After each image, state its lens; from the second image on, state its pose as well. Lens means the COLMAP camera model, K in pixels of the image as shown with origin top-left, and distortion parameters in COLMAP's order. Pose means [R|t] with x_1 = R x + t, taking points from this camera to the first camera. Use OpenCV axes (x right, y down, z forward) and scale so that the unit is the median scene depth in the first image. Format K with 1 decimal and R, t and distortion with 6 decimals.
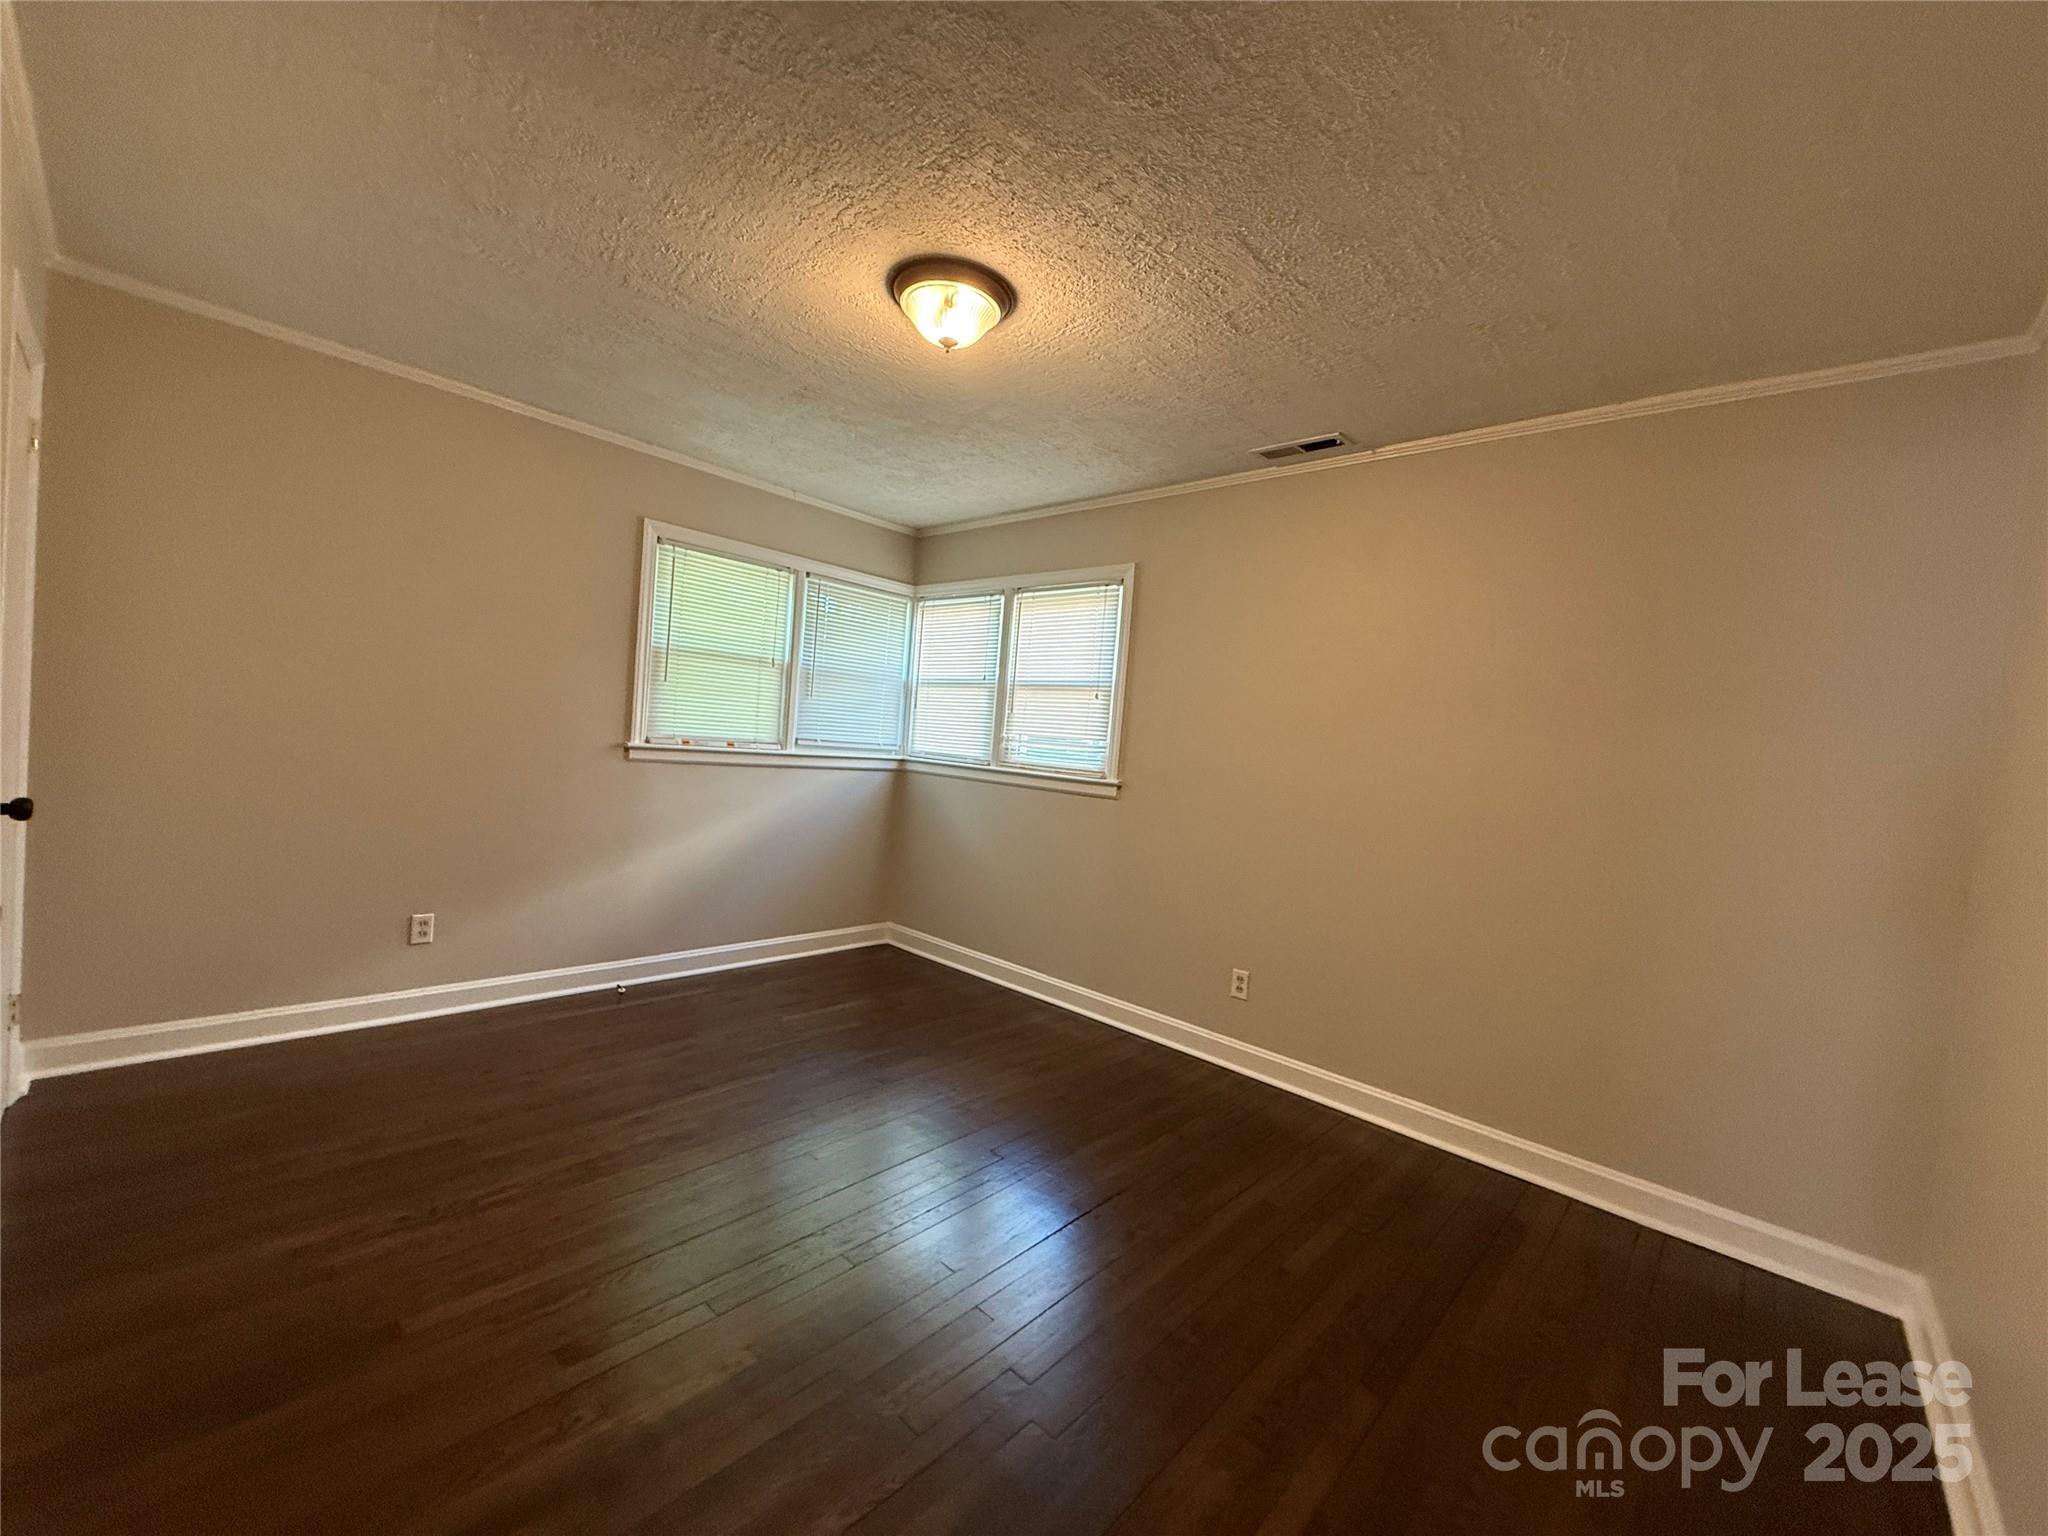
lens RADIAL K [[810.6, 0, 1029.2], [0, 810.6, 770.2], [0, 0, 1]] dist [-0.001058, -0.000186]
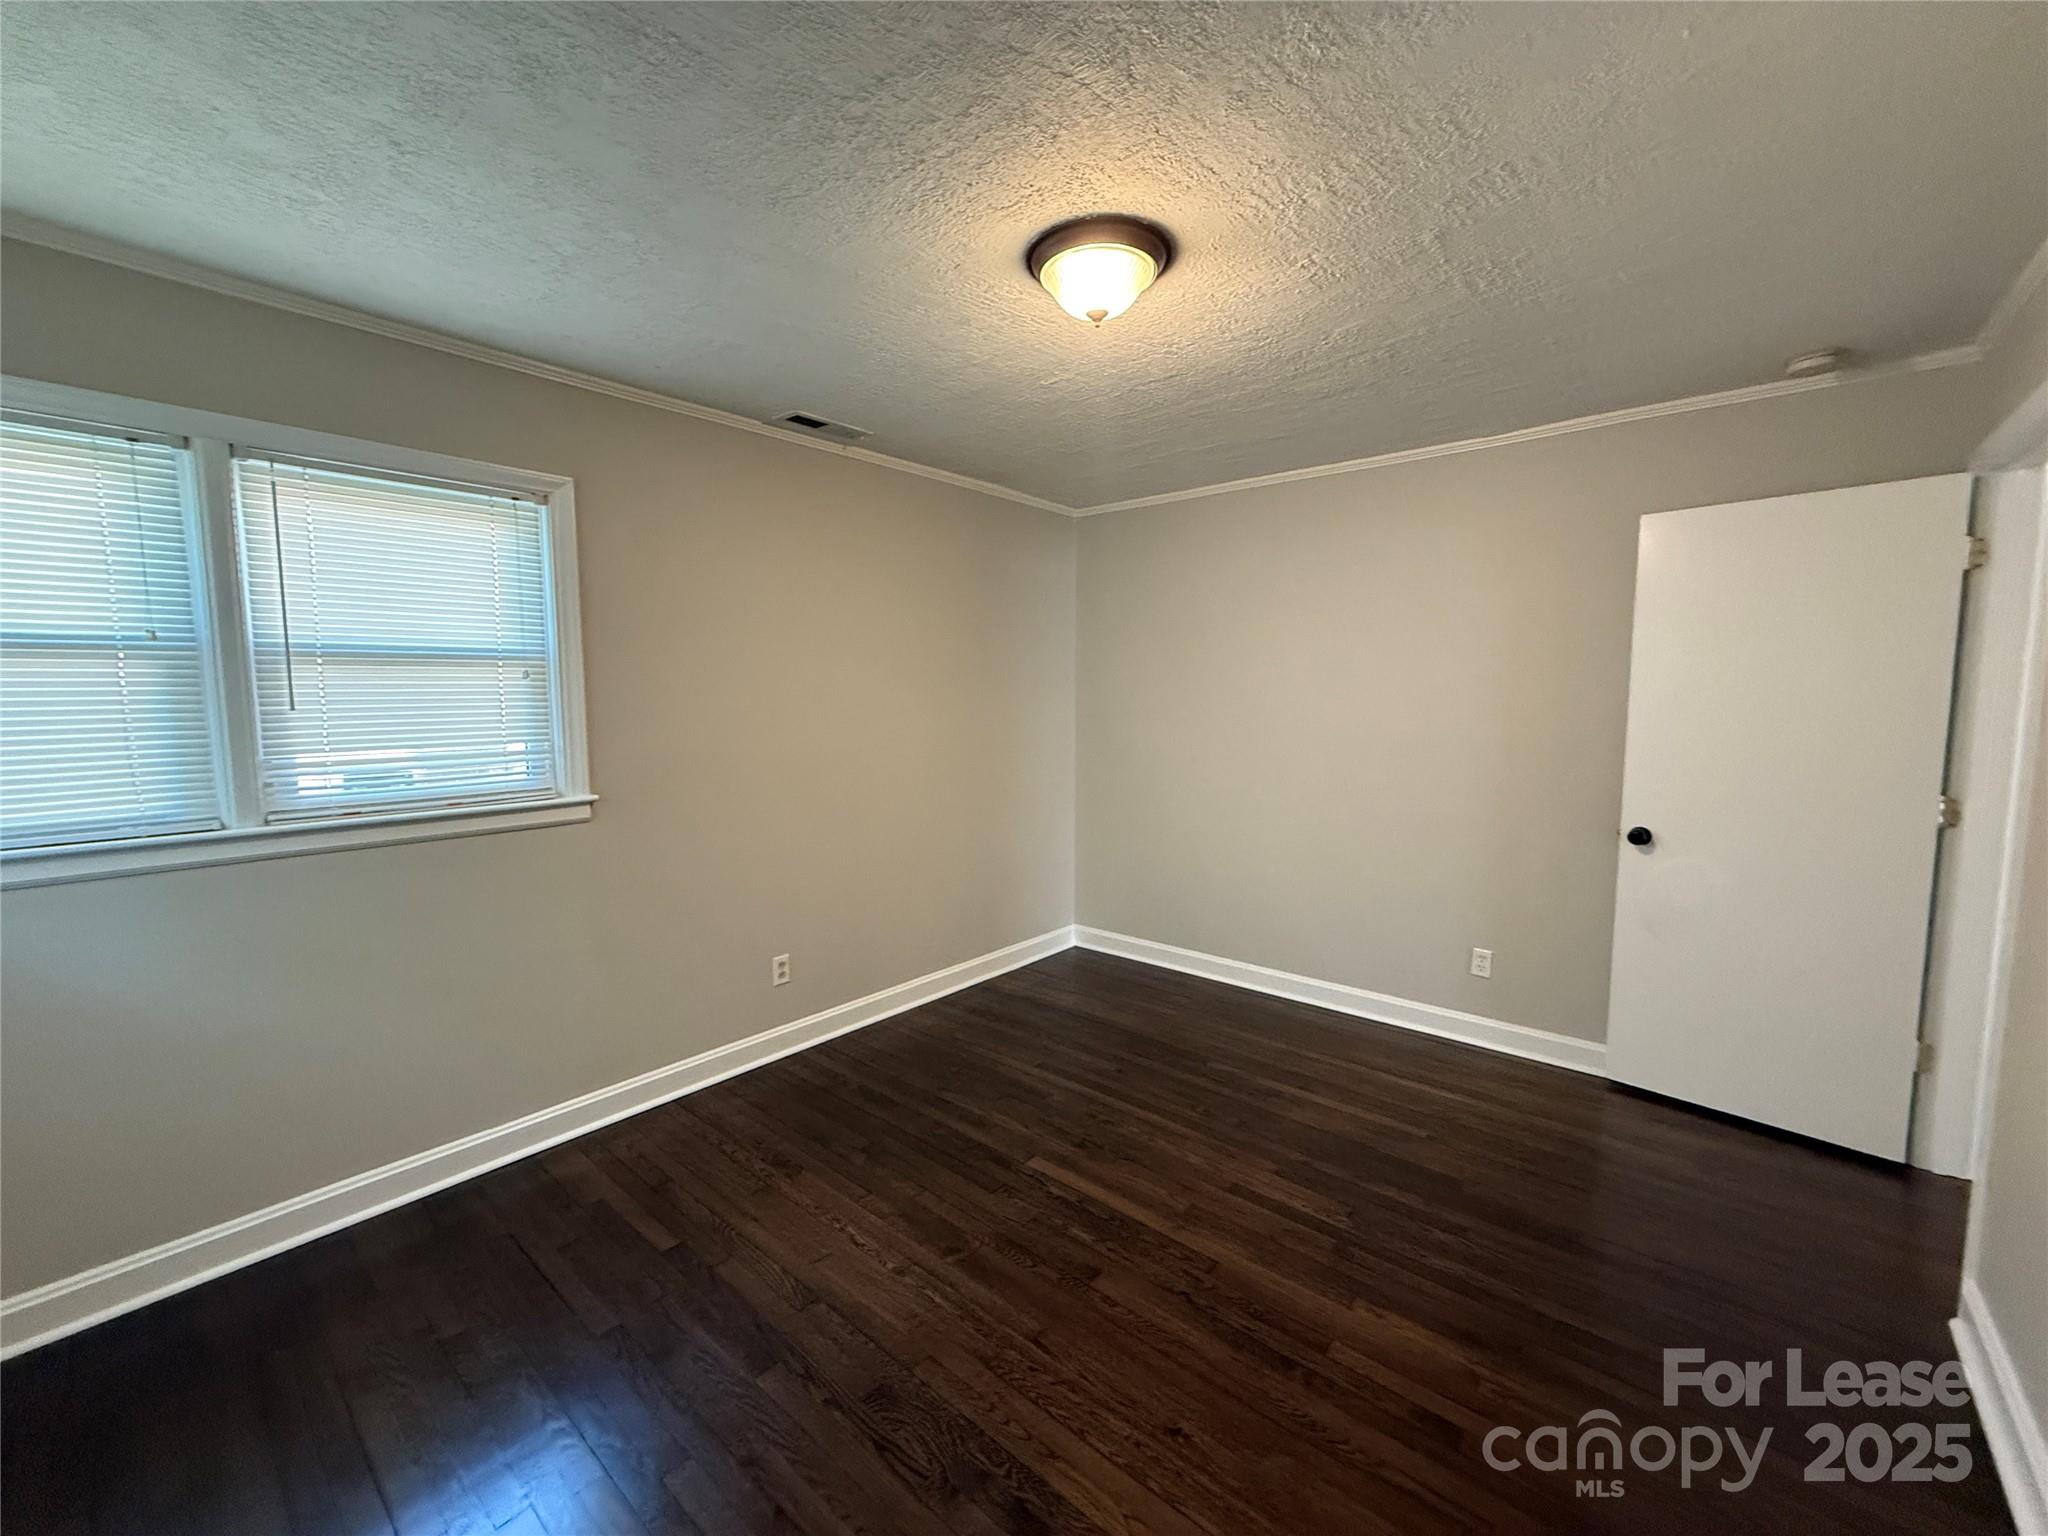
lens RADIAL K [[814.8, 0, 1016.2], [0, 814.8, 763.0], [0, 0, 1]] dist [0.001371, 0.000056]
pose [[-0.022861, -0.170635, 0.985069, -0.590421], [0.034256, 0.984614, 0.171351, -0.122826], [-0.999152, 0.037661, -0.016664, 0.639849]]
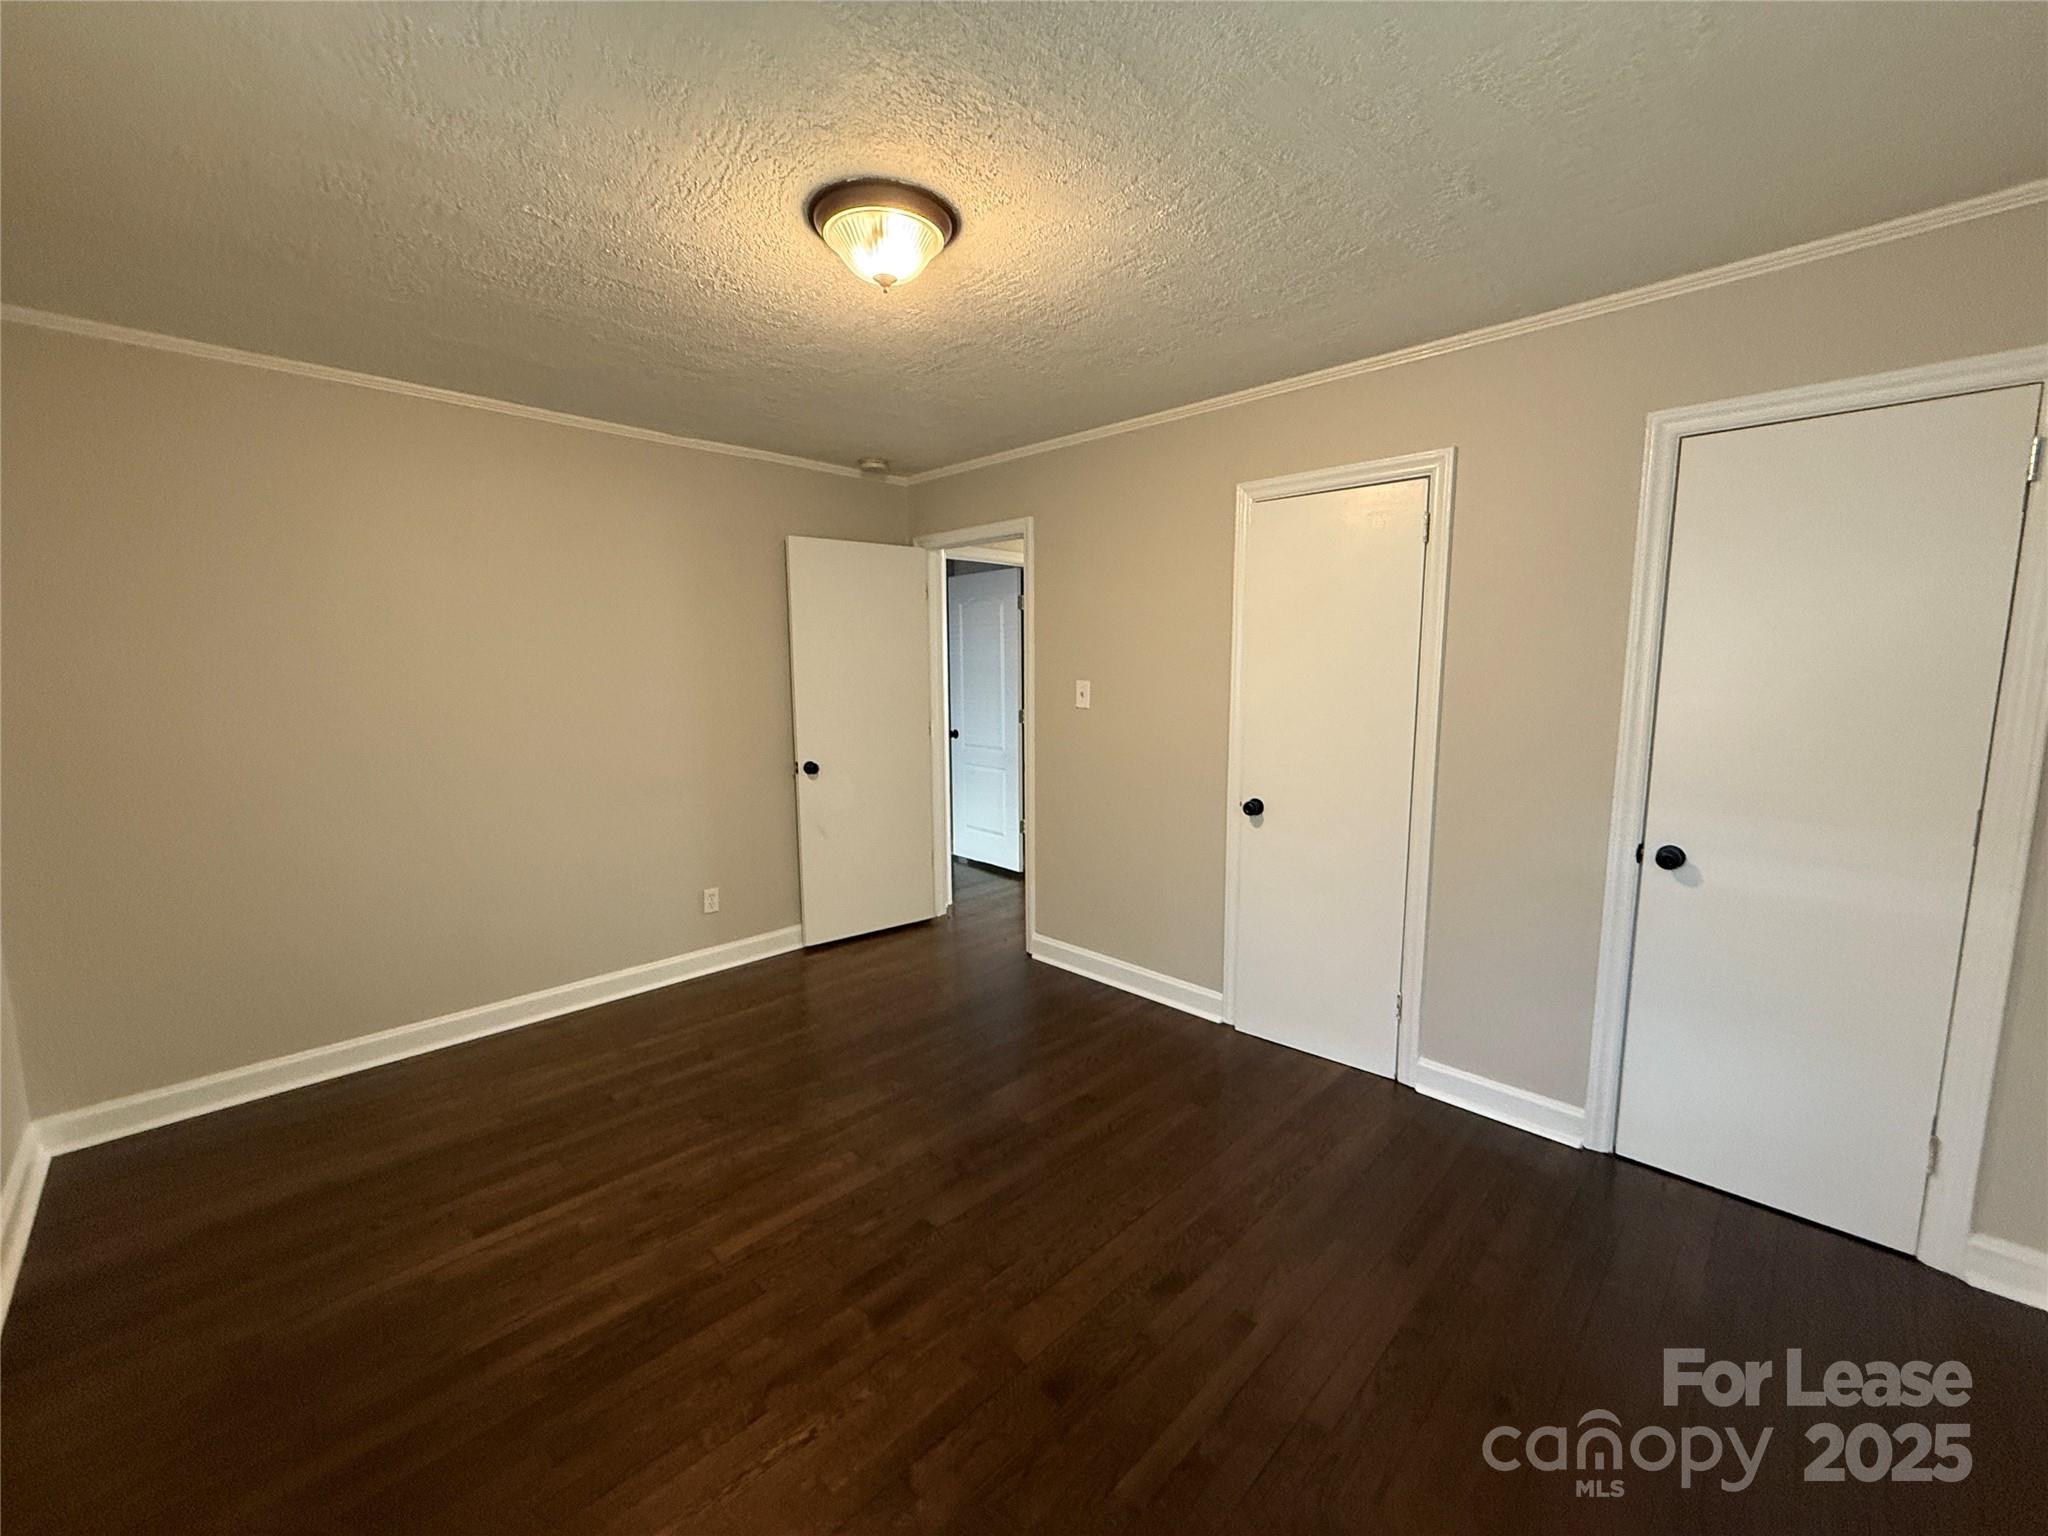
lens RADIAL K [[819.1, 0, 1024.3], [0, 819.1, 769.1], [0, 0, 1]] dist [-0.000609, -0.000370]
pose [[-0.995978, -0.083382, 0.032782, -0.179300], [-0.076918, 0.983393, 0.164383, -0.101653], [-0.045944, 0.161200, -0.985852, 1.094279]]
